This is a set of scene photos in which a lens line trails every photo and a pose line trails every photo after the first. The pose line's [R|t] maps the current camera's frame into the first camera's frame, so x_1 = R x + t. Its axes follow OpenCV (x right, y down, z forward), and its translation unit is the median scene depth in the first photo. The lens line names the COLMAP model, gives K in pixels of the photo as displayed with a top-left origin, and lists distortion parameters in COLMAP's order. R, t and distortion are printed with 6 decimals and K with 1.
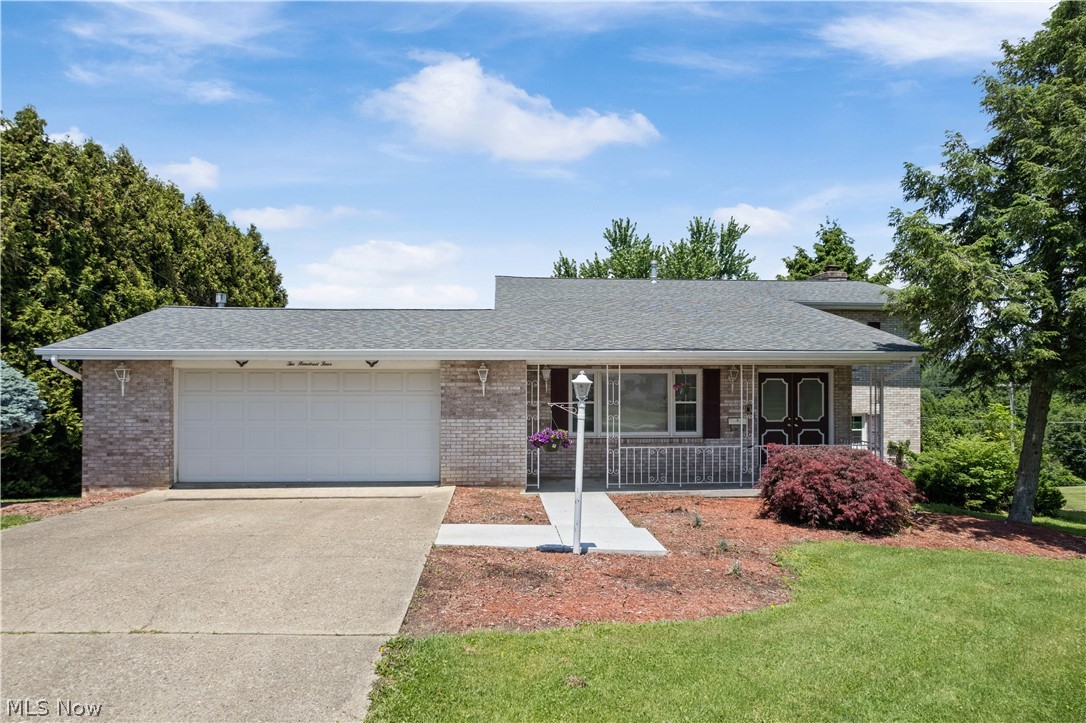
lens RADIAL K [[697.5, 0, 544.1], [0, 697.5, 363.1], [0, 0, 1]] dist [0.001971, 0.002675]
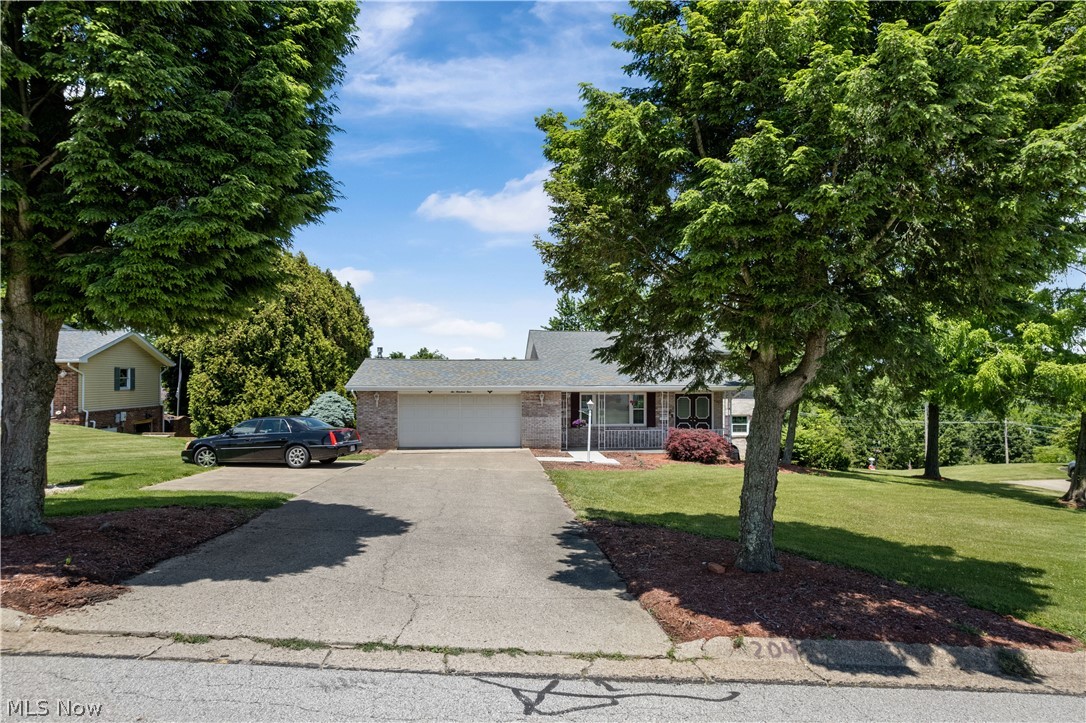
lens RADIAL K [[697.5, 0, 542.5], [0, 697.5, 360.9], [0, 0, 1]] dist [0.001971, 0.002675]
pose [[0.999982, -0.001385, 0.005789, -0.094739], [0.001424, 0.999976, -0.006818, -0.078025], [-0.005780, 0.006826, 0.999960, -1.138182]]
